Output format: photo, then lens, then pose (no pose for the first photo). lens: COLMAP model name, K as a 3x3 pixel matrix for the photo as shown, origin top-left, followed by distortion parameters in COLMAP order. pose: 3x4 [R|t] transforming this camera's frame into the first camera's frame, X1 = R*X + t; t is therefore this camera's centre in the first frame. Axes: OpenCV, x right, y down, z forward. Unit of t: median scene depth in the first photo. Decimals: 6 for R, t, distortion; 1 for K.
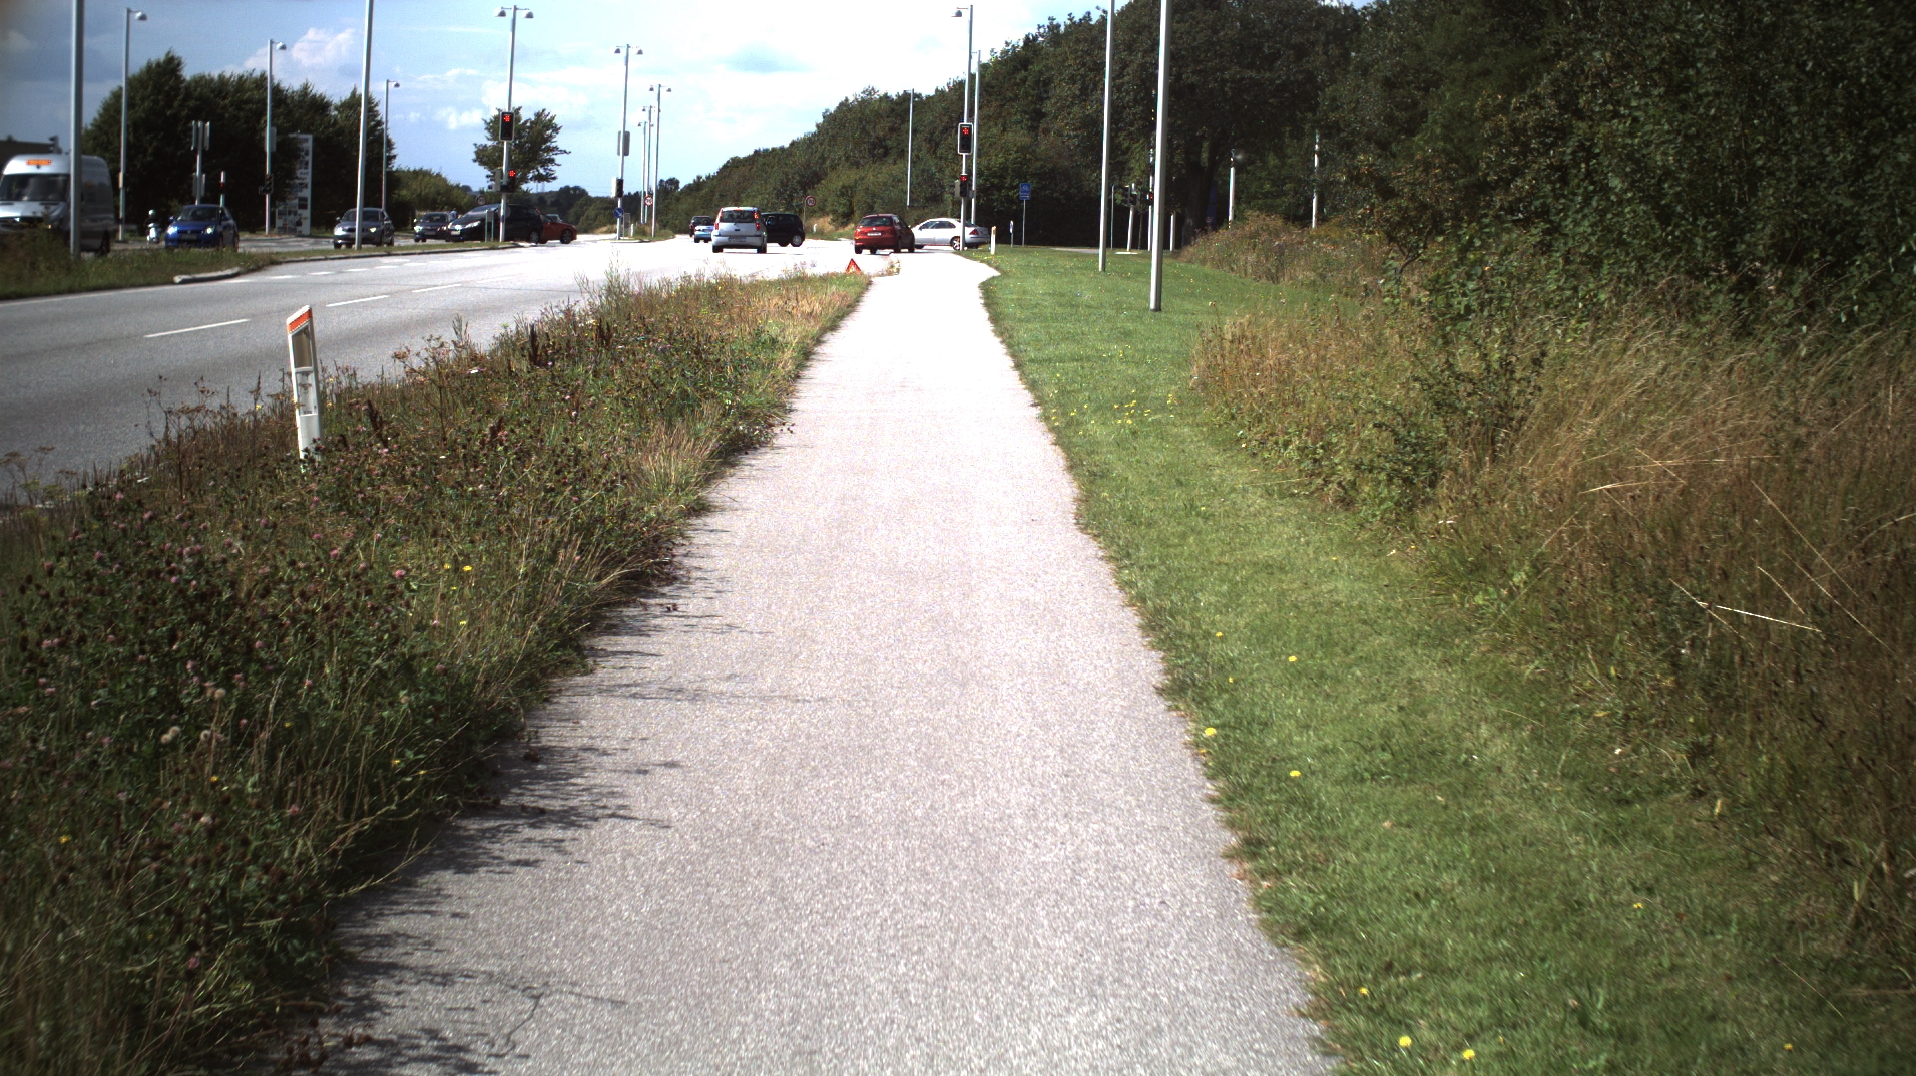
lens RADIAL K [[3011.9, 0, 953.0], [0, 3011.9, 547.1], [0, 0, 1]] dist [-0.237435, 0.000000]
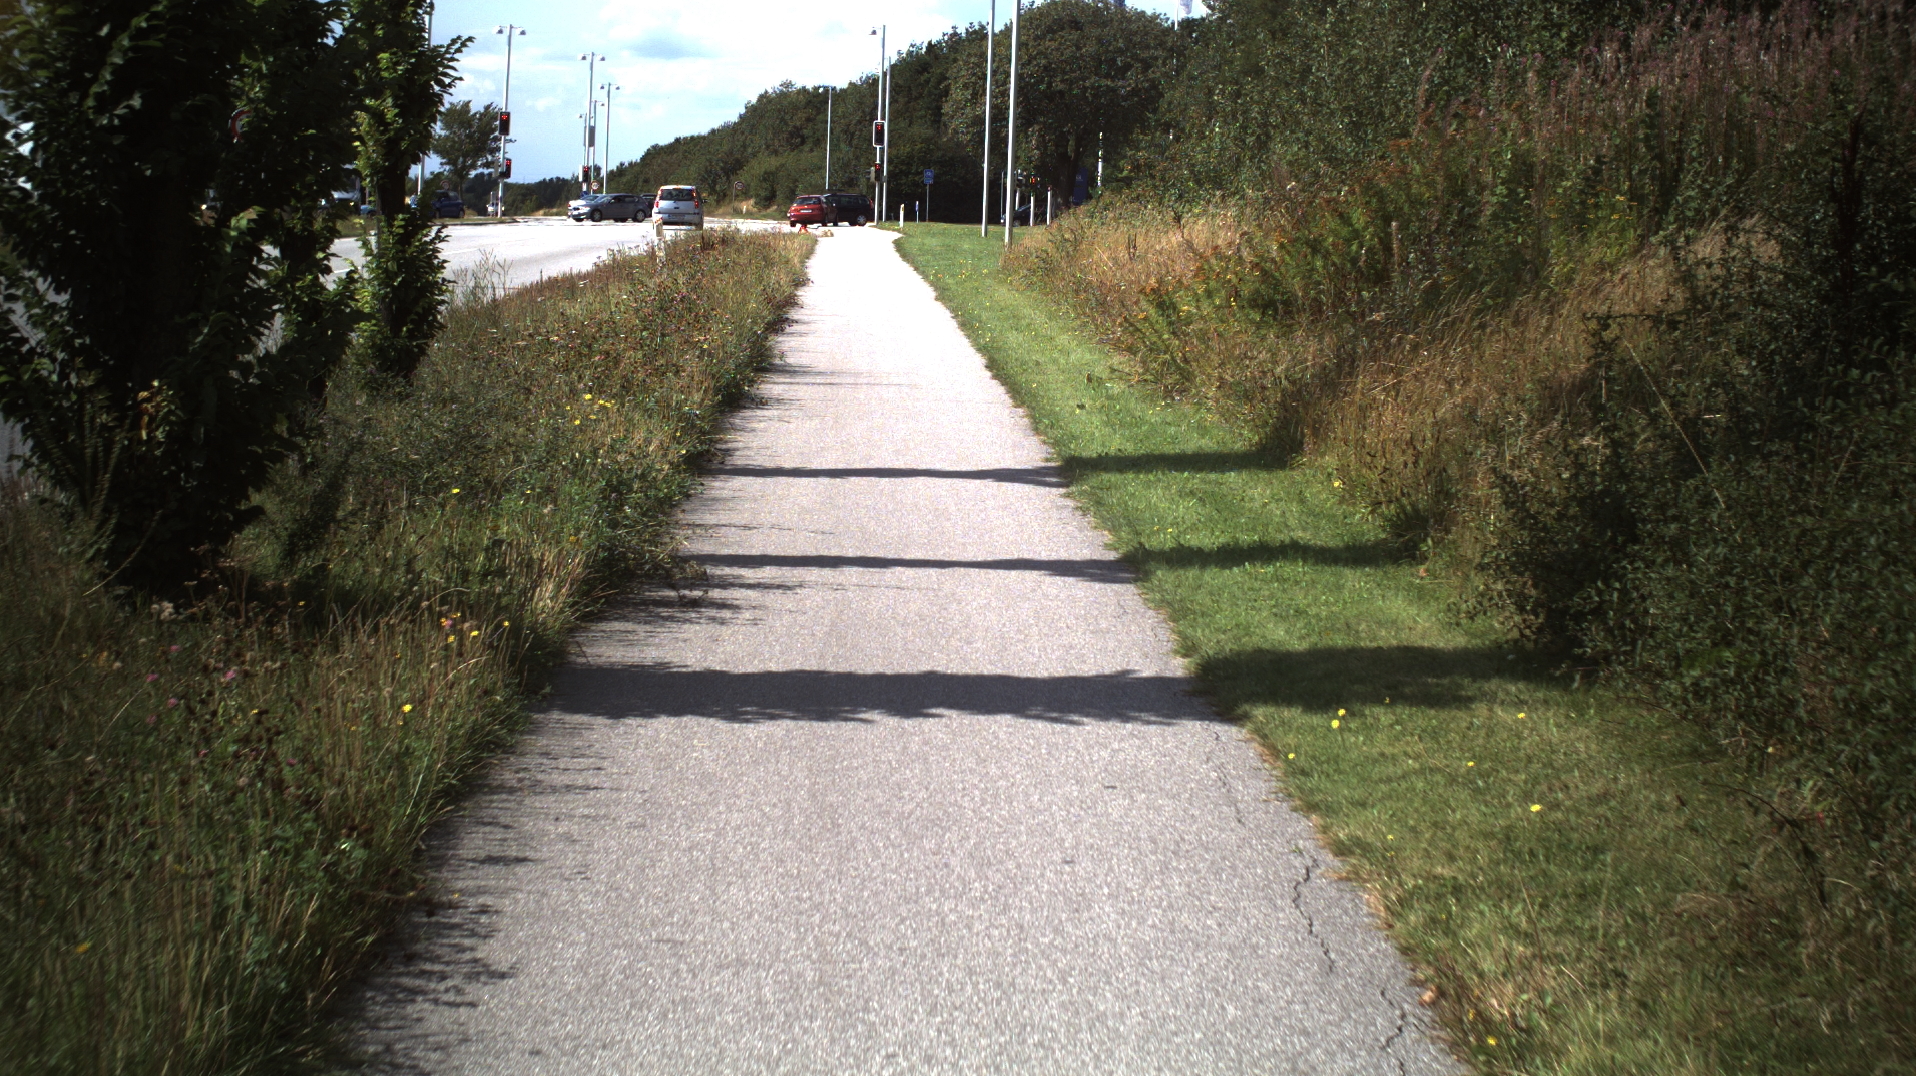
lens RADIAL K [[3011.9, 0, 964.9], [0, 3011.9, 528.7], [0, 0, 1]] dist [-0.237435, 0.000000]
pose [[0.999408, -0.003813, 0.034187, -0.002650], [0.003856, 0.999992, -0.001192, 0.021656], [-0.034183, 0.001323, 0.999415, -0.182021]]
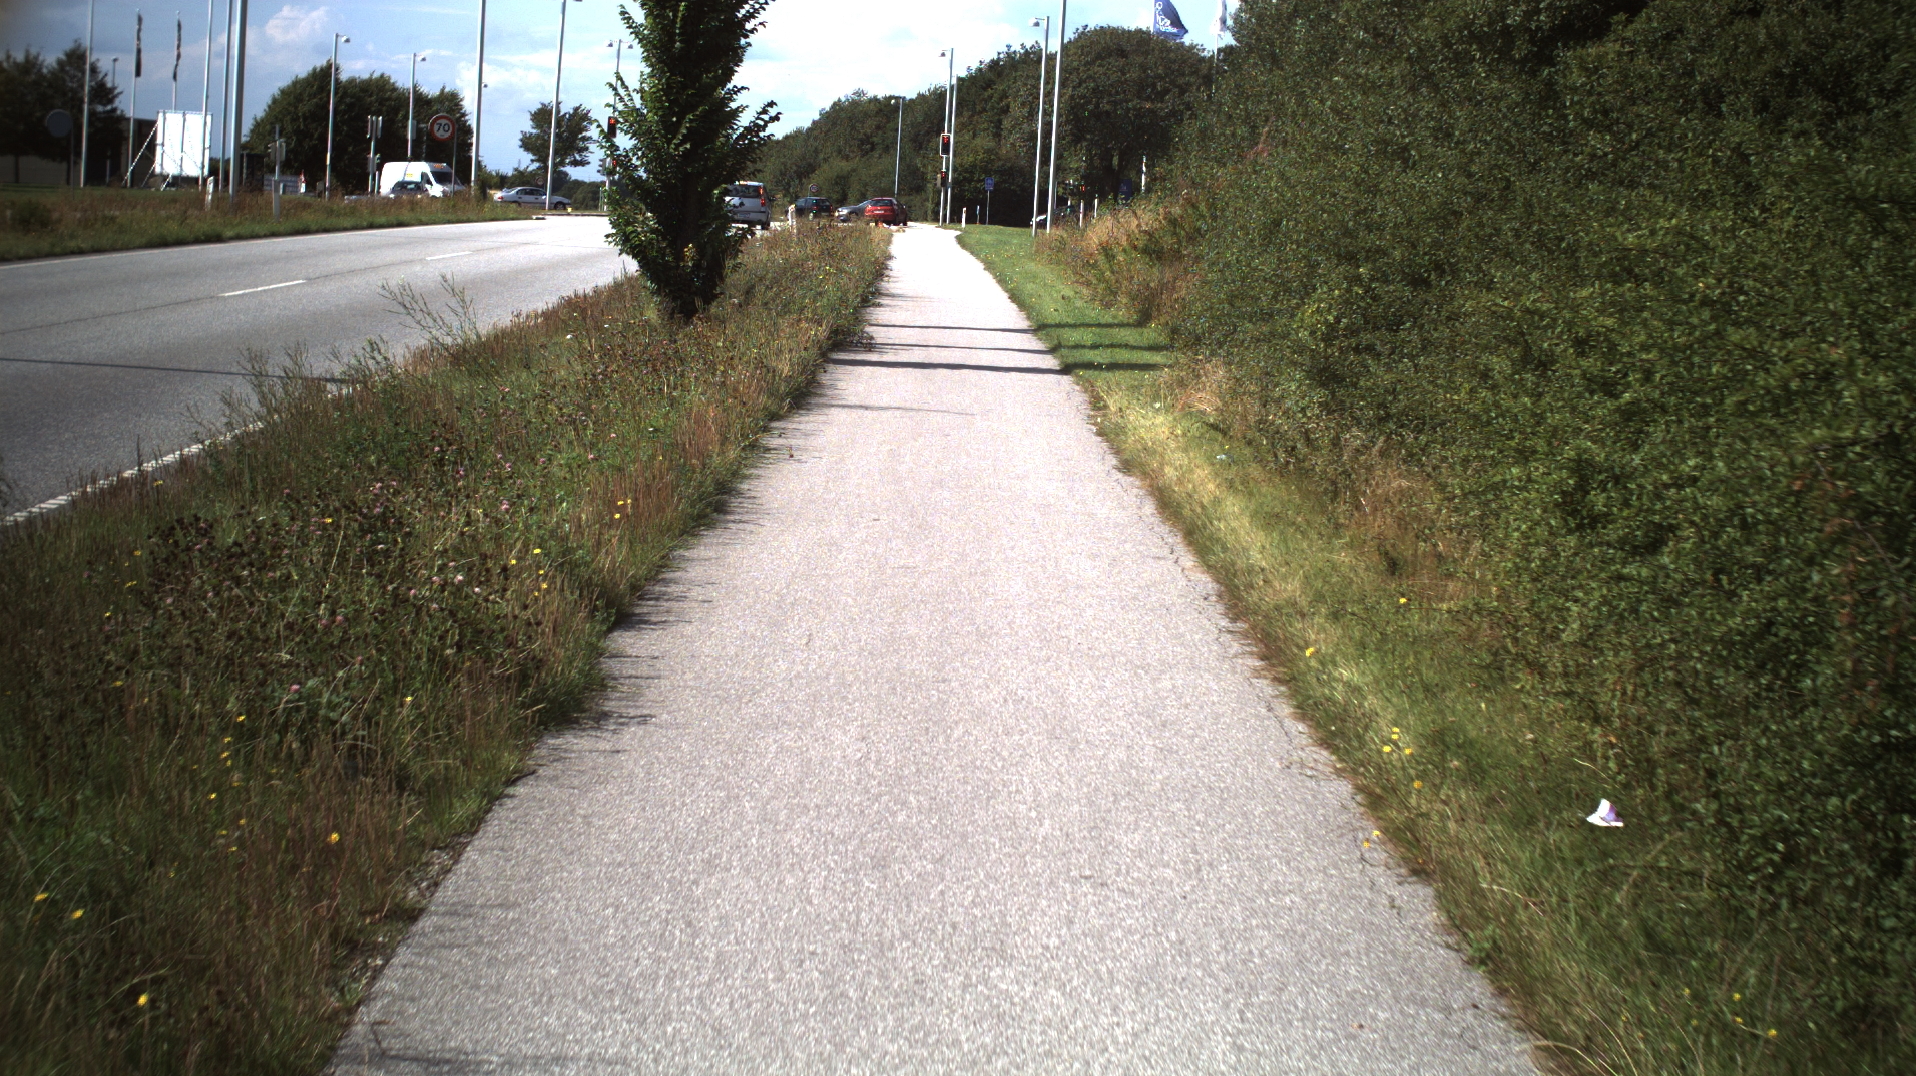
lens RADIAL K [[3011.9, 0, 965.0], [0, 3011.9, 529.8], [0, 0, 1]] dist [-0.237435, 0.000000]
pose [[0.999644, 0.021623, 0.015637, -0.003744], [-0.021573, 0.999762, -0.003330, 0.036227], [-0.015705, 0.002991, 0.999872, -0.303077]]
